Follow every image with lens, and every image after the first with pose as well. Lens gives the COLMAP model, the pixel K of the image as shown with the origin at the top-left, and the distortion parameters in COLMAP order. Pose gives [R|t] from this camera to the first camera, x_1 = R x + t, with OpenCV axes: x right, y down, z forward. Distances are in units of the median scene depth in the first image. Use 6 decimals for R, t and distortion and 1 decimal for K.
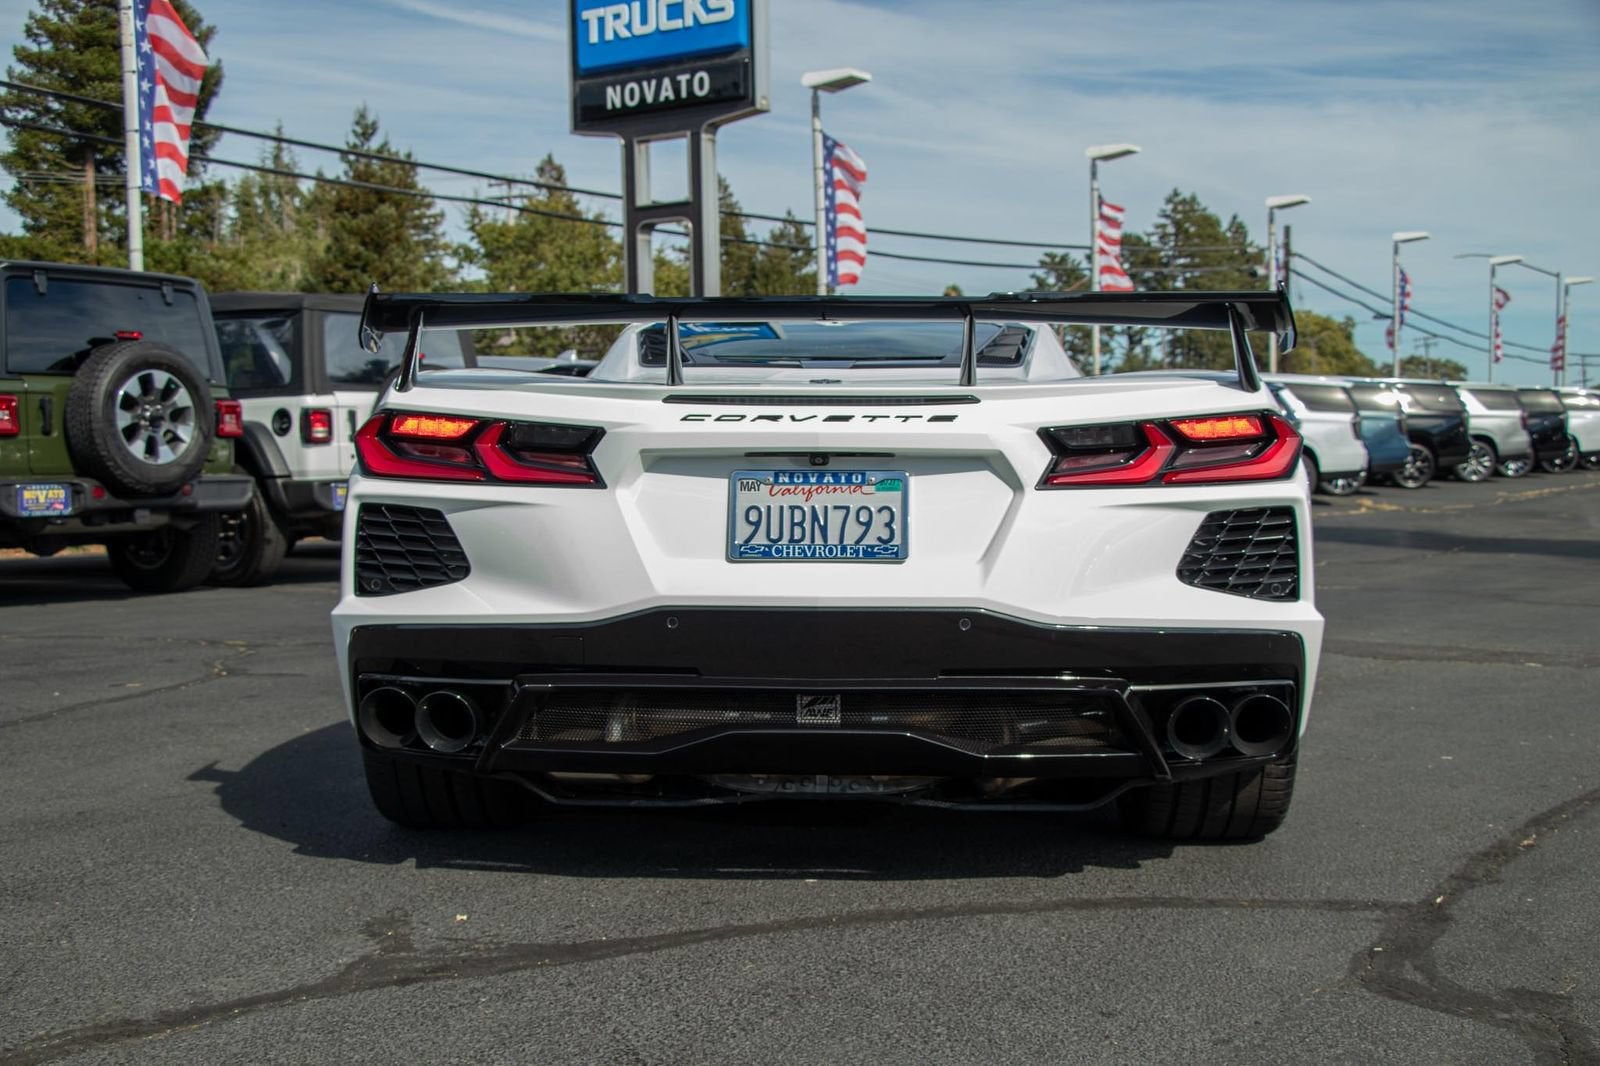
lens RADIAL K [[1938.4, 0, 801.3], [0, 1938.4, 589.8], [0, 0, 1]] dist [-0.050232, 0.377465]
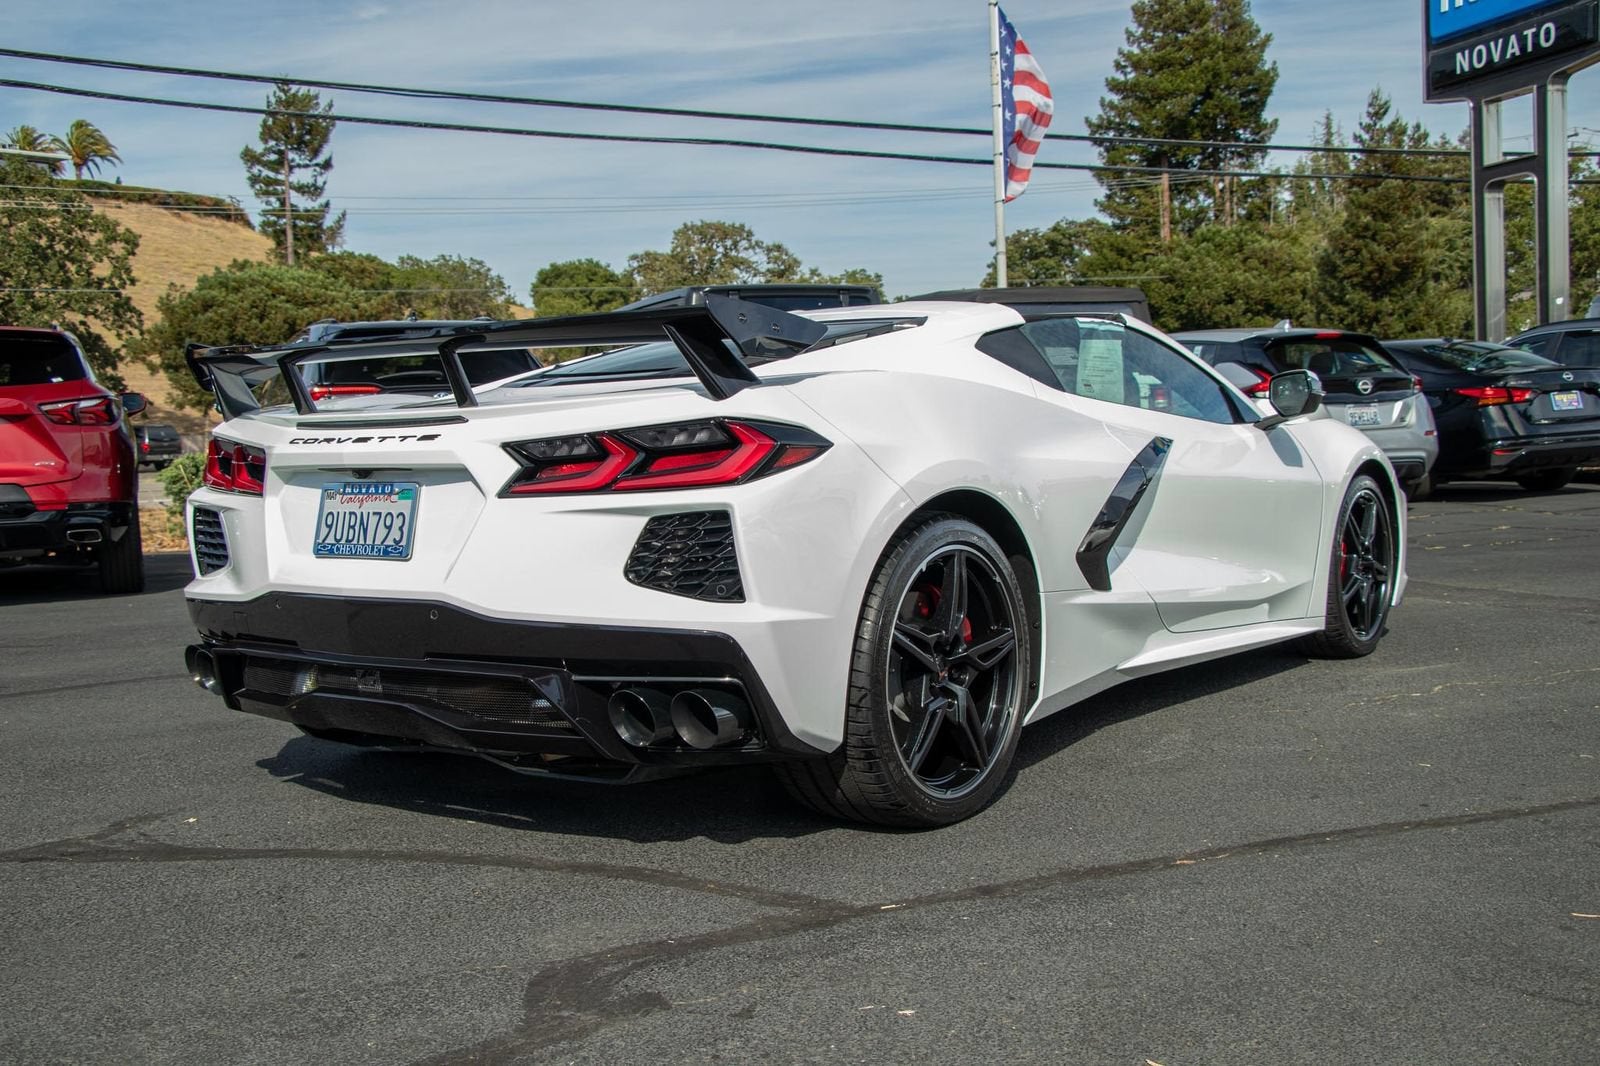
lens RADIAL K [[1726.9, 0, 805.4], [0, 1726.9, 568.7], [0, 0, 1]] dist [-0.092996, 0.295296]
pose [[0.826103, 0.021965, -0.563091, 0.703451], [-0.008432, 0.999610, 0.026621, -0.032464], [0.563456, -0.017244, 0.825966, 0.225746]]
